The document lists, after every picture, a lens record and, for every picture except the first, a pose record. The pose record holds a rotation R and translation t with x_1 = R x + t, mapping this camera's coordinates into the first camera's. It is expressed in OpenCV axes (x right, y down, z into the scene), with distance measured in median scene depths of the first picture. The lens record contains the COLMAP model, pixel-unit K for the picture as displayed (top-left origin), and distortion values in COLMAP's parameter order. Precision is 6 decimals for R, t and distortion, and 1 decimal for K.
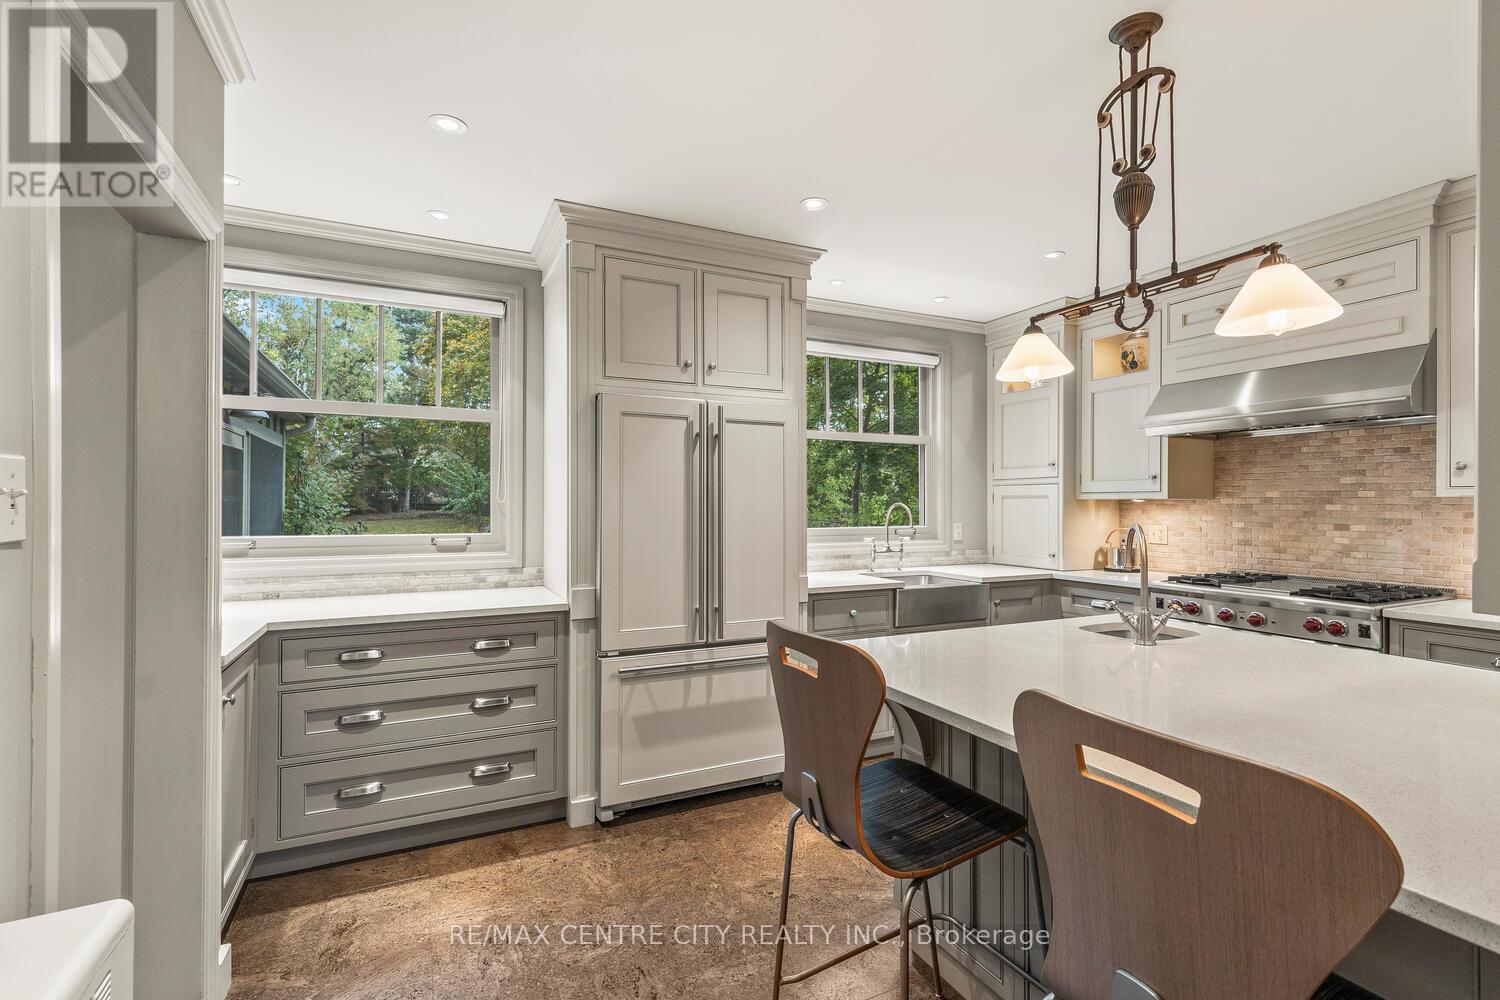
lens RADIAL K [[681.5, 0, 750.0], [0, 681.5, 500.0], [0, 0, 1]] dist [0.000489, -0.000394]
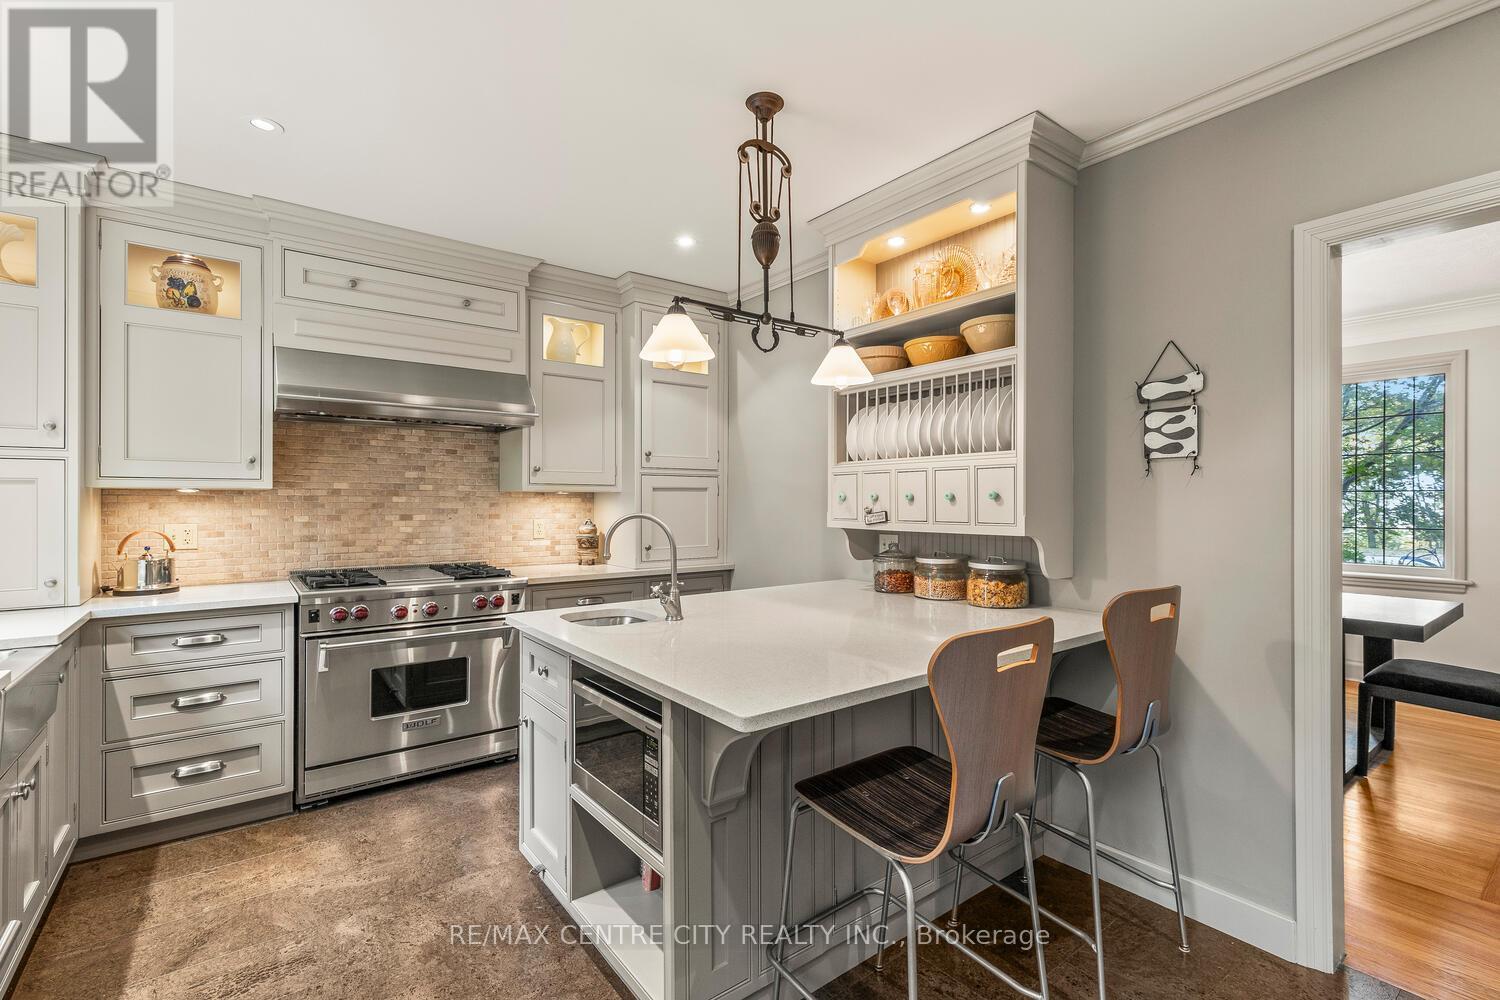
lens RADIAL K [[686.8, 0, 768.0], [0, 686.8, 498.6], [0, 0, 1]] dist [0.002269, -0.000245]
pose [[-0.222307, 0.000272, 0.974977, -0.338336], [-0.007600, 0.999969, -0.002012, 0.007668], [-0.974947, -0.007857, -0.222298, 0.682509]]
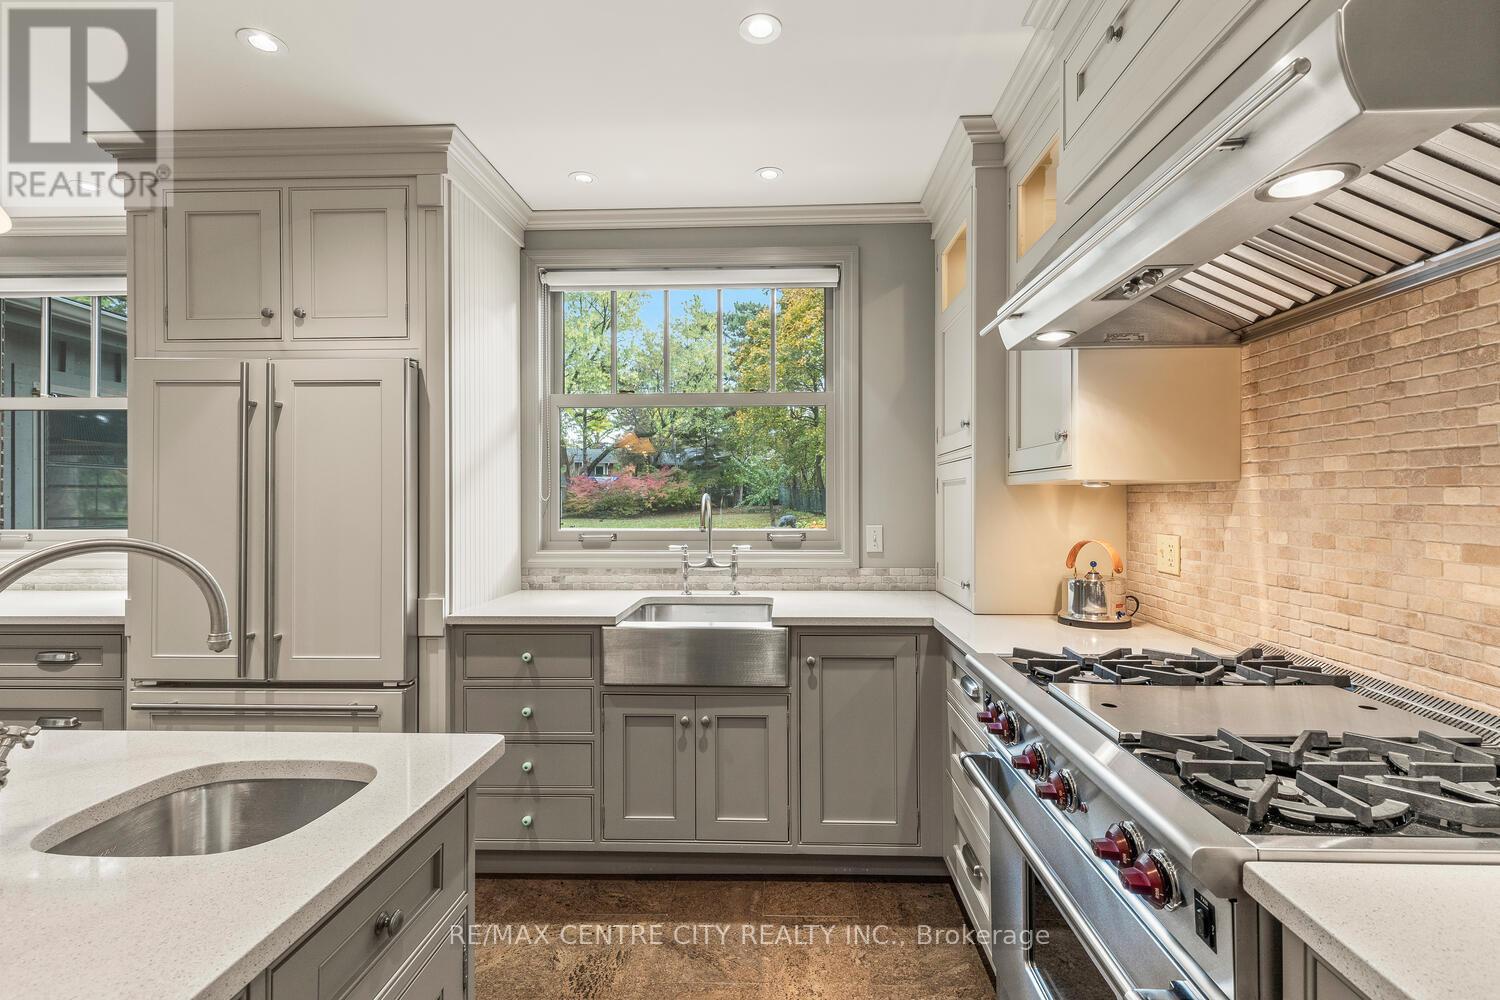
lens RADIAL K [[686.8, 0, 768.0], [0, 686.8, 498.6], [0, 0, 1]] dist [0.002269, -0.000245]
pose [[0.887265, -0.004270, -0.461239, 0.715320], [0.006513, 0.999973, 0.003273, 0.008900], [0.461213, -0.005908, 0.887270, 0.537120]]
